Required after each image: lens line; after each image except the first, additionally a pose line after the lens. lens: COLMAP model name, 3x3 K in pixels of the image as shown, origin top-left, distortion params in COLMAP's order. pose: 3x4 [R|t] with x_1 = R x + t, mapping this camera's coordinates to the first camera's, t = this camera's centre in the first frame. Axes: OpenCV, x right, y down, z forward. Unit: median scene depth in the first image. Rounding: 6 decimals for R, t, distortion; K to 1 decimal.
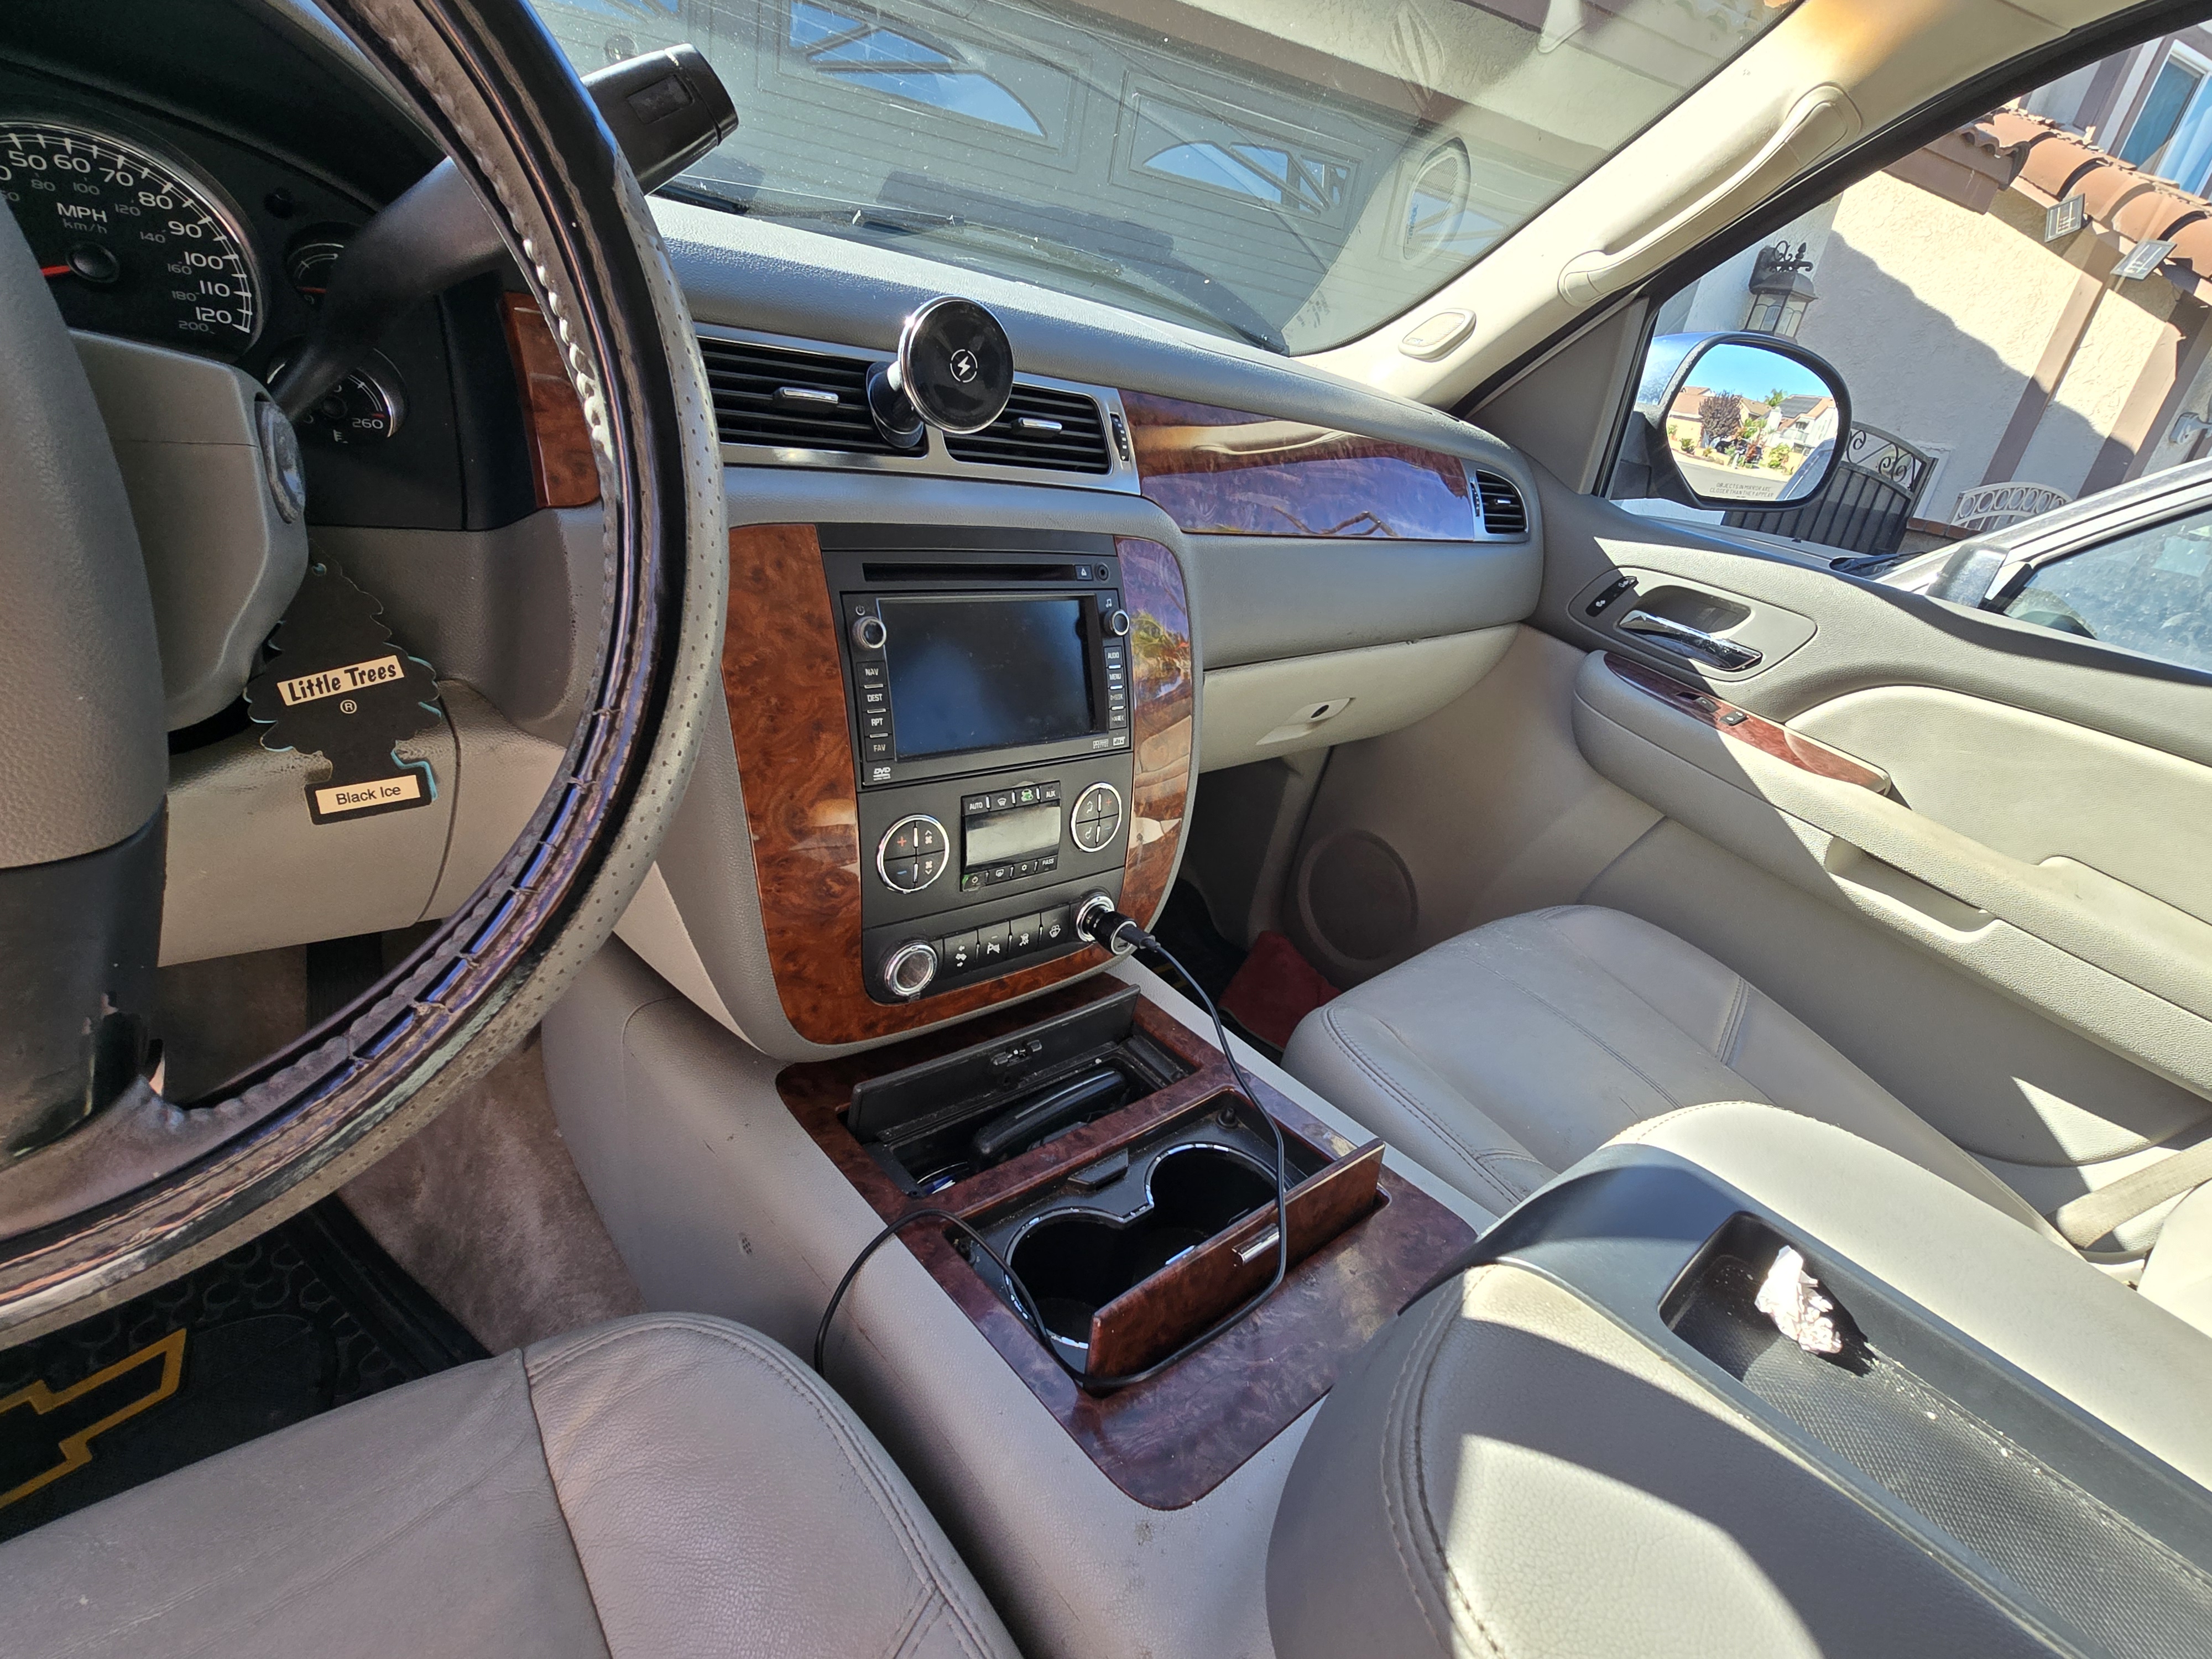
lens RADIAL K [[1086.0, 0, 1101.1], [0, 1086.0, 830.3], [0, 0, 1]] dist [-0.005542, 0.002690]
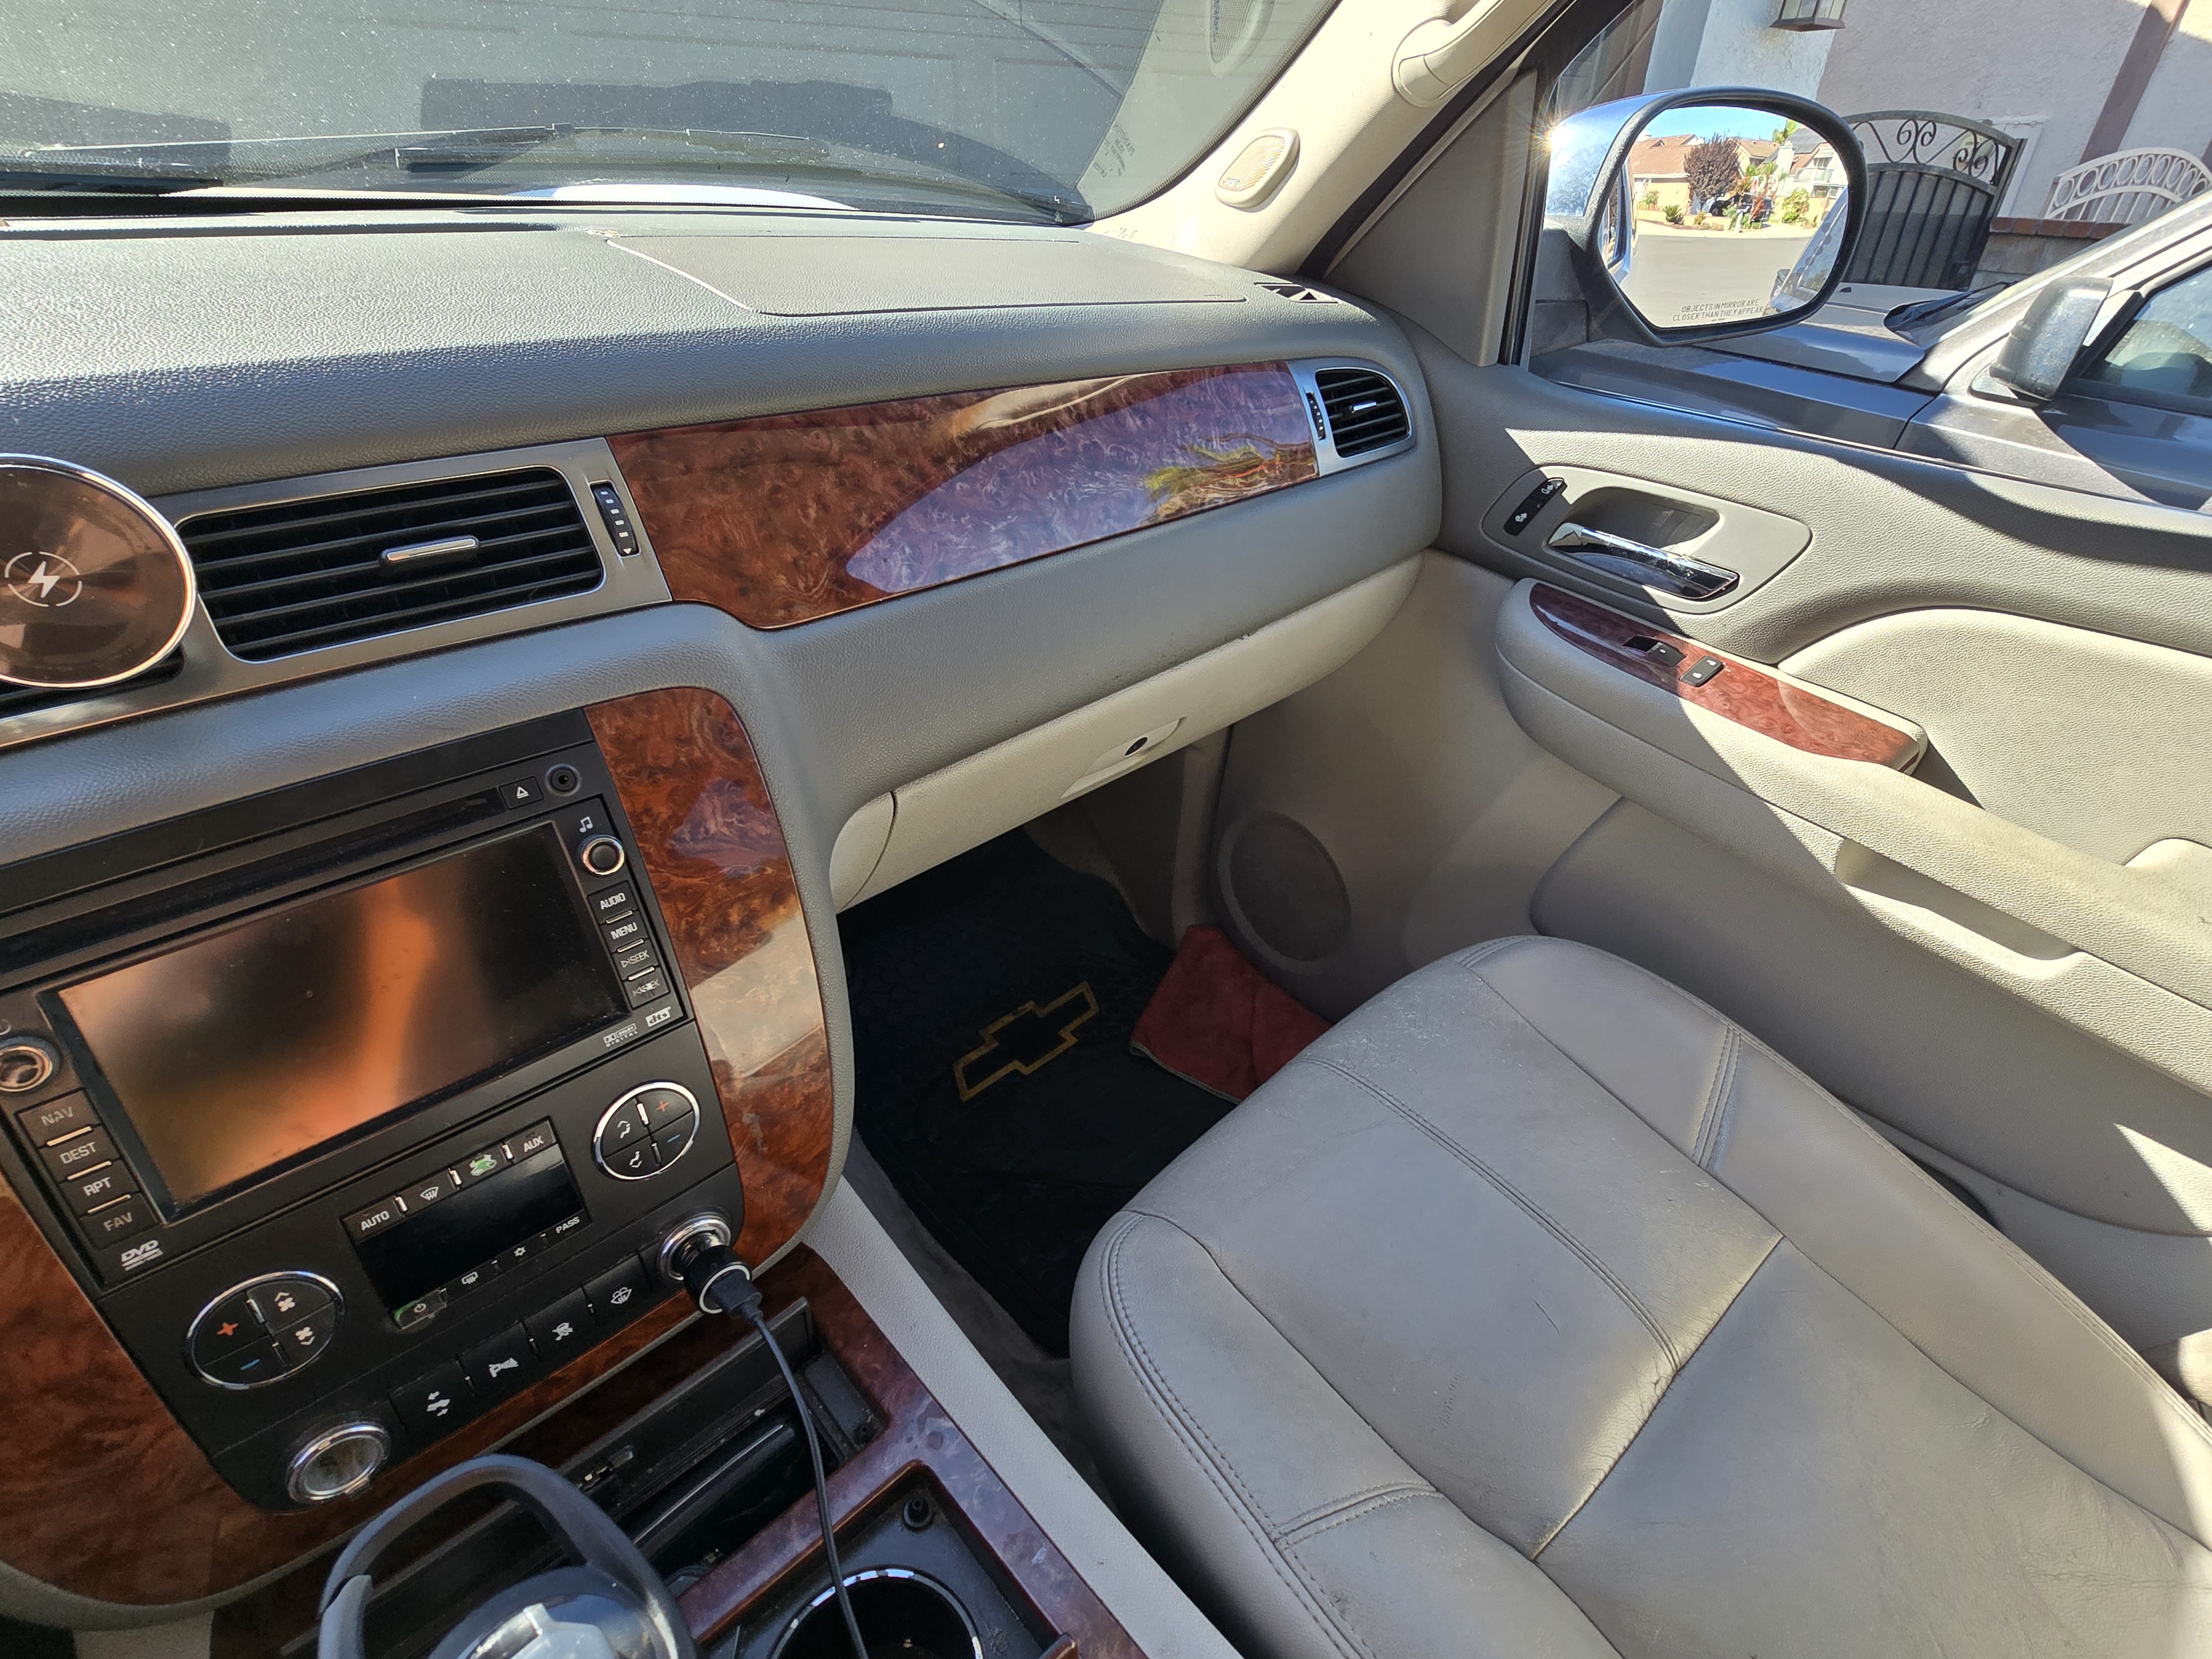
lens RADIAL K [[1086.0, 0, 1104.4], [0, 1086.0, 827.4], [0, 0, 1]] dist [-0.005542, 0.002690]
pose [[0.988321, -0.135432, -0.069858, 0.236680], [0.144007, 0.979977, 0.137501, -0.168747], [0.049837, -0.145955, 0.988035, 0.259790]]
